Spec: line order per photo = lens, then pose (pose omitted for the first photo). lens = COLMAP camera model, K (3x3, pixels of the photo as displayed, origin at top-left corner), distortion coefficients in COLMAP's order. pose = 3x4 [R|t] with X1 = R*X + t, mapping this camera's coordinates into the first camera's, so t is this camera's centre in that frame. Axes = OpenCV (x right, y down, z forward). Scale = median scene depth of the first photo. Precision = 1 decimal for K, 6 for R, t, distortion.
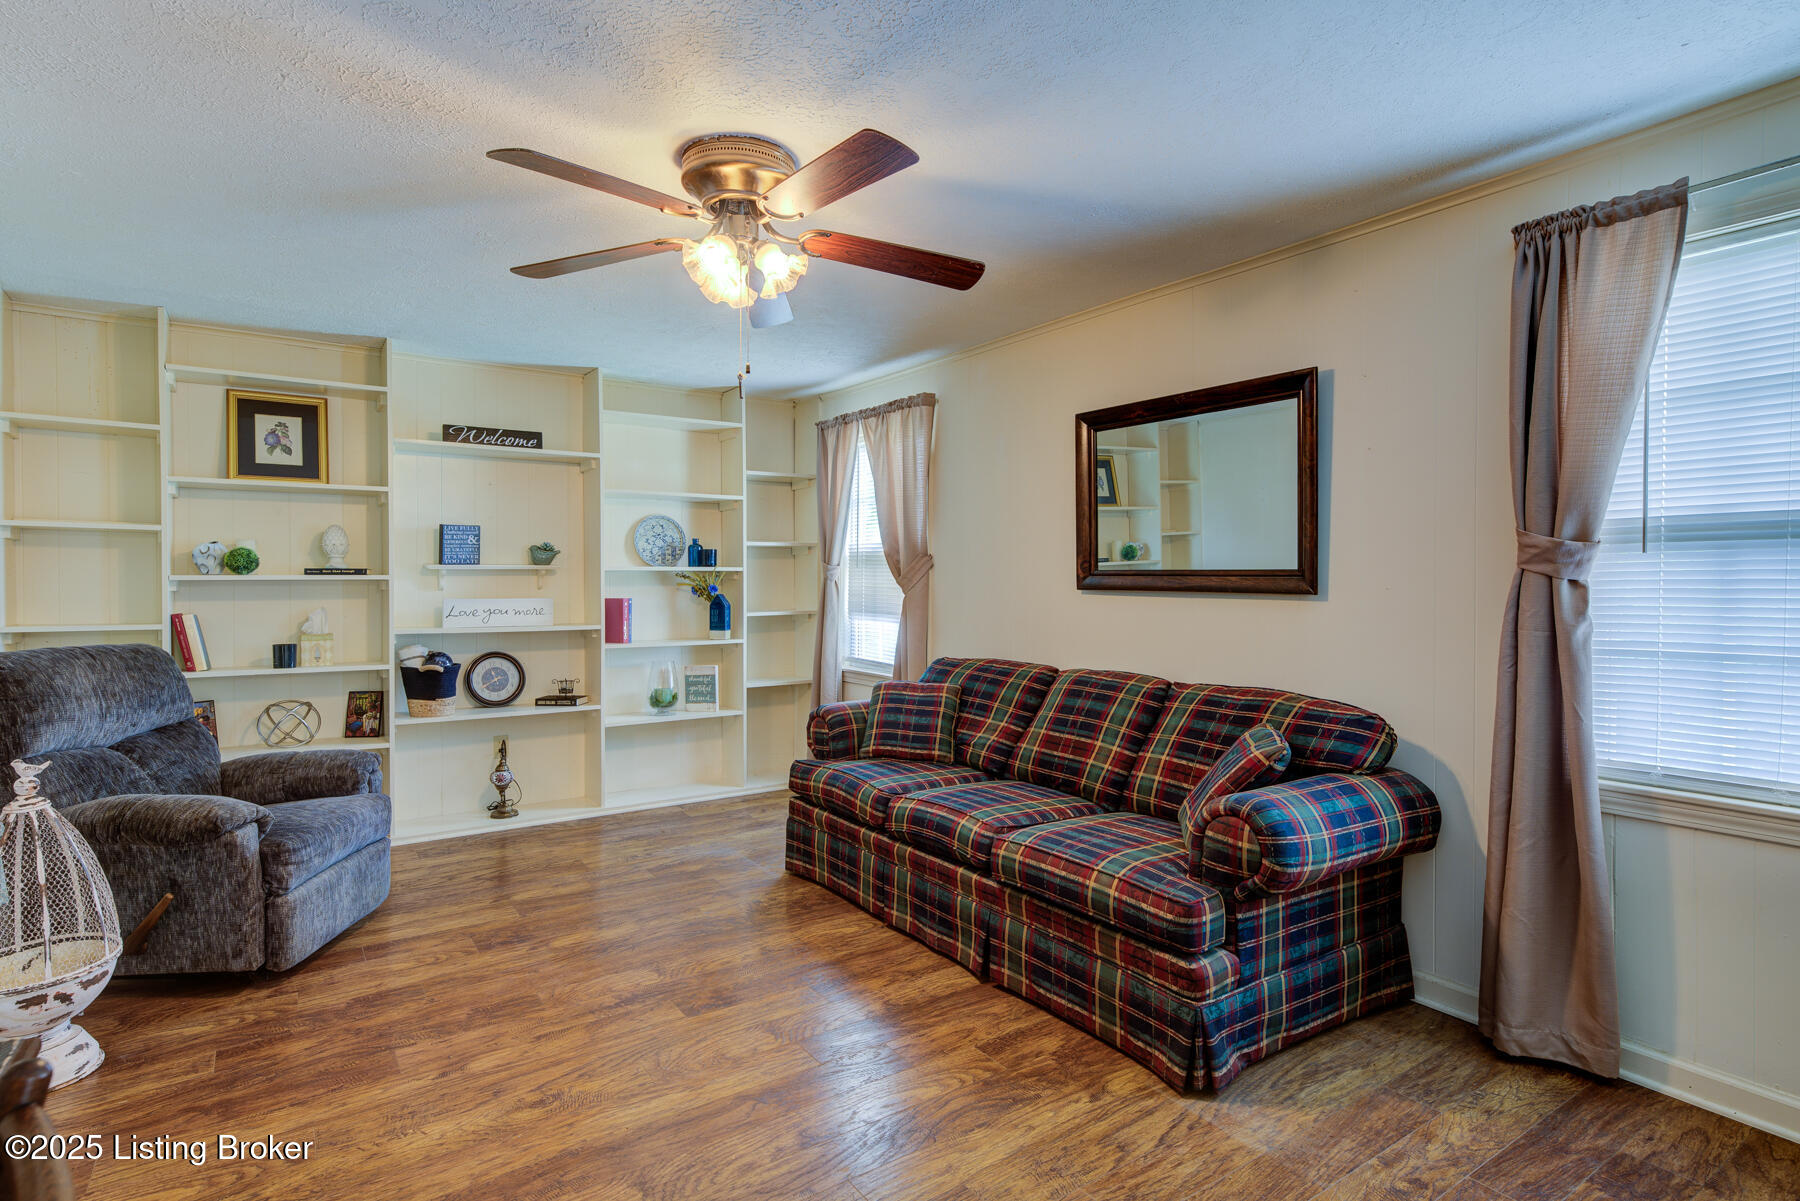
lens RADIAL K [[897.0, 0, 902.6], [0, 897.0, 587.2], [0, 0, 1]] dist [0.003953, 0.000815]
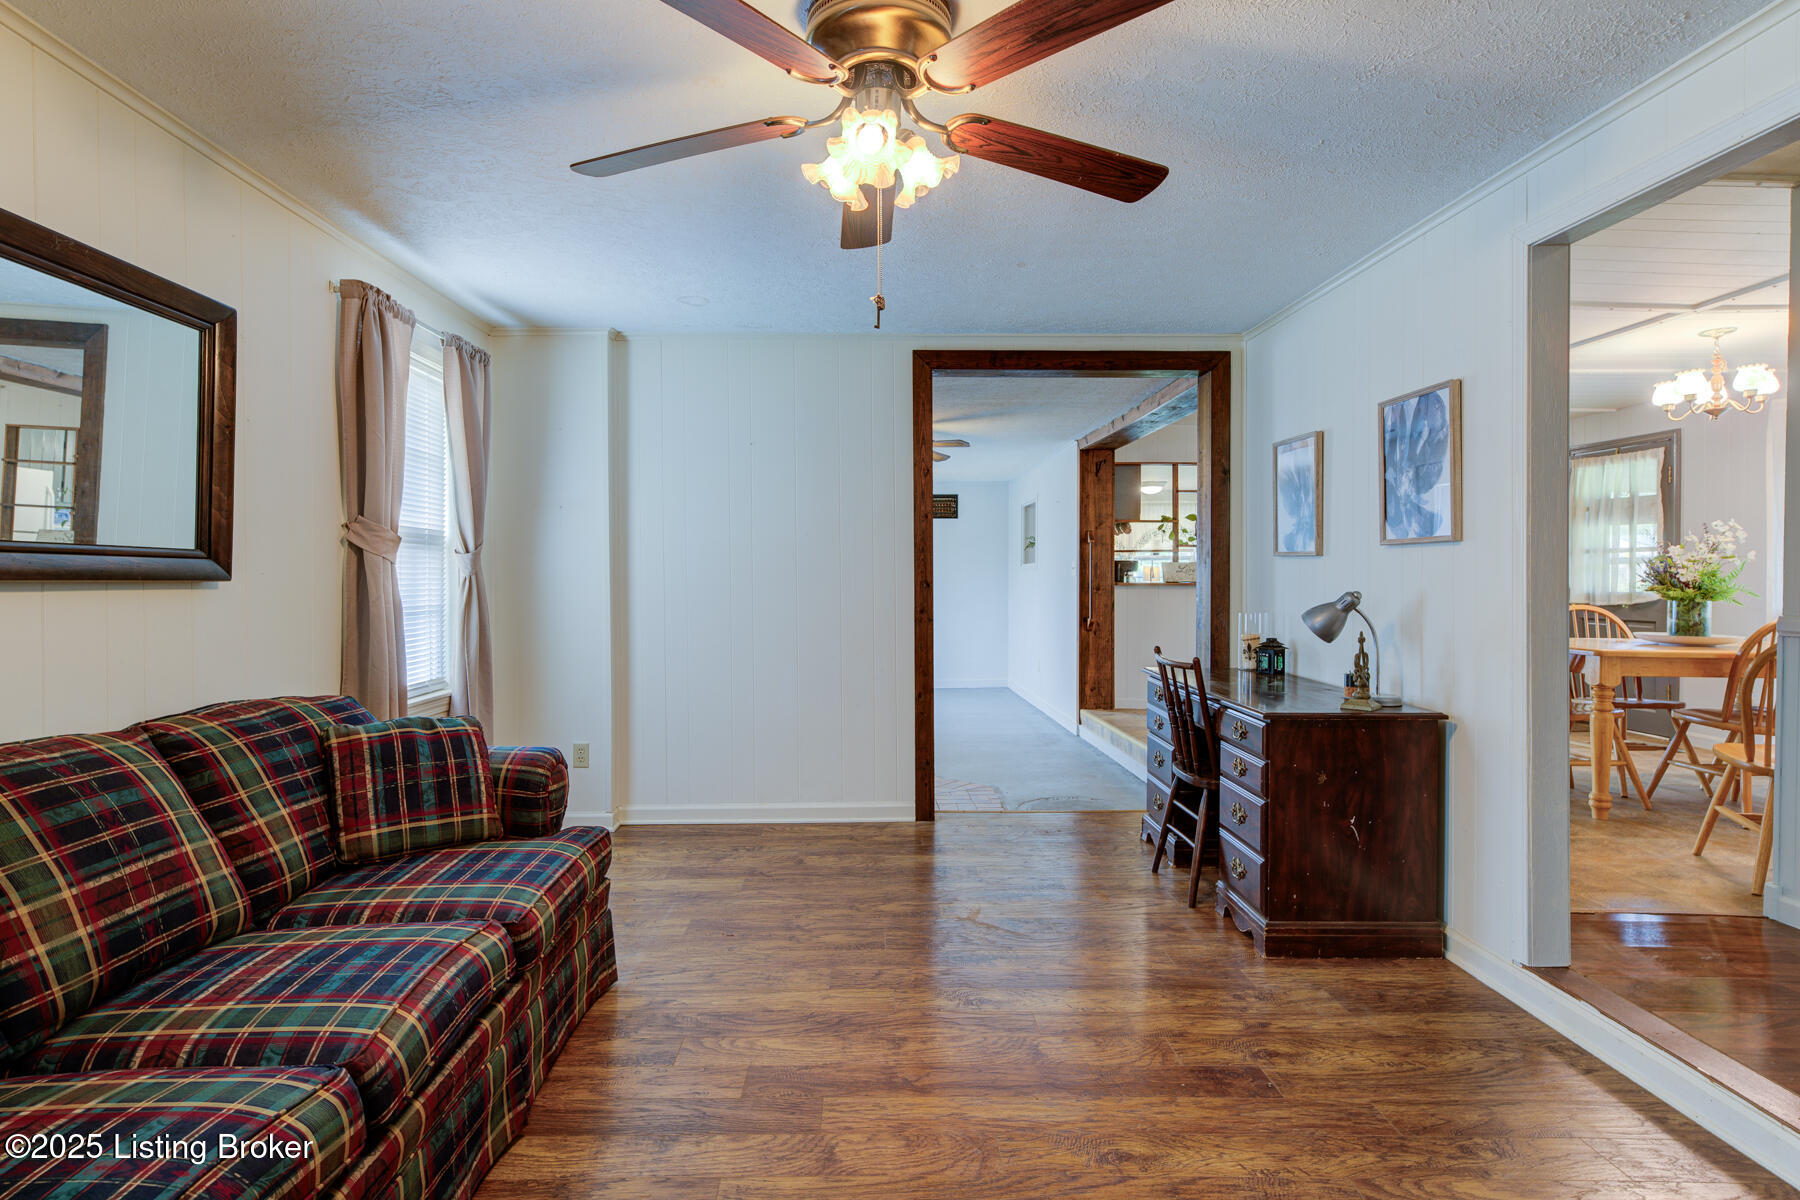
lens RADIAL K [[897.0, 0, 902.6], [0, 897.0, 586.7], [0, 0, 1]] dist [0.003953, 0.000815]
pose [[-0.836291, -0.009080, 0.548211, -0.356362], [0.000591, 0.999847, 0.017461, 0.000612], [-0.548286, 0.014926, -0.836158, 0.938024]]
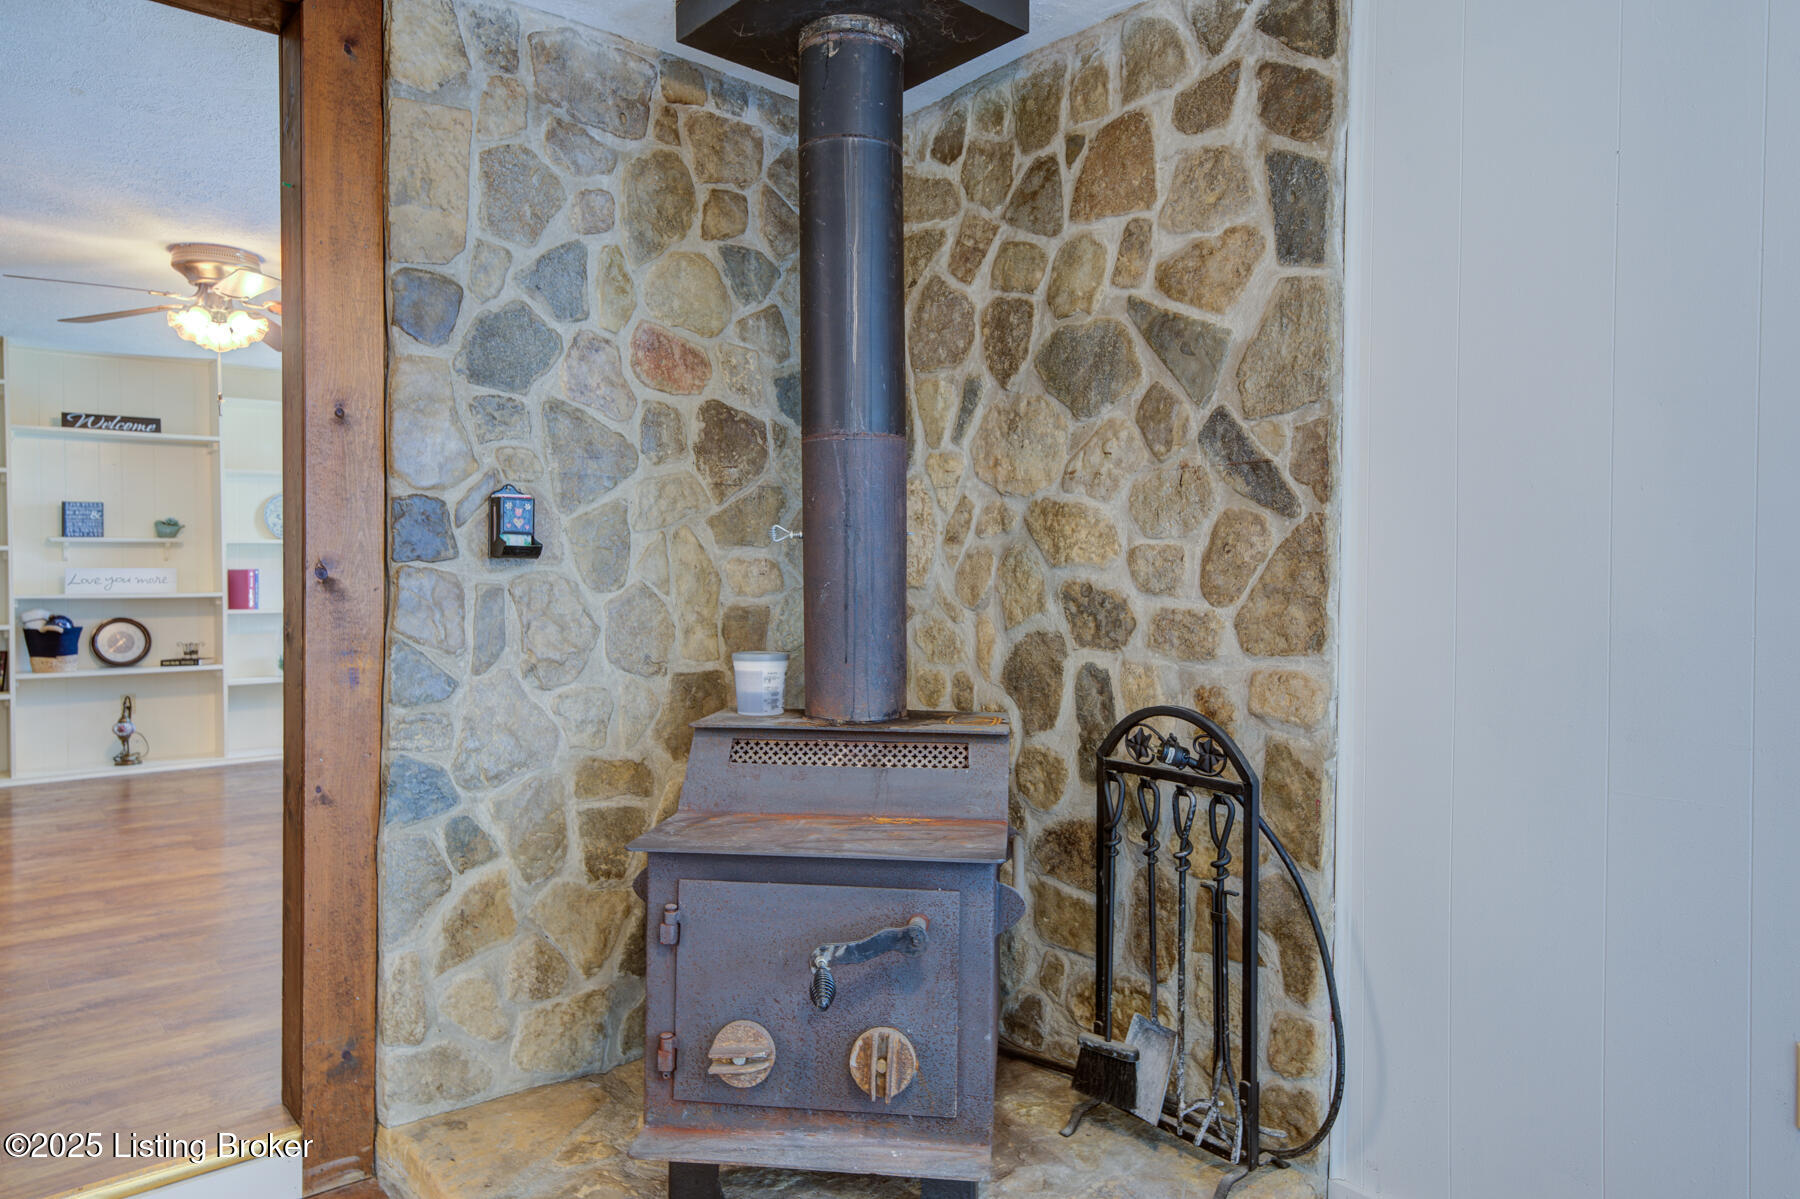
lens RADIAL K [[1170.5, 0, 900.9], [0, 1170.5, 589.3], [0, 0, 1]] dist [0.021484, 0.001967]
pose [[0.998111, -0.004542, 0.061262, 0.453384], [0.004072, 0.999961, 0.007794, 0.033565], [-0.061295, -0.007530, 0.998091, -0.554065]]
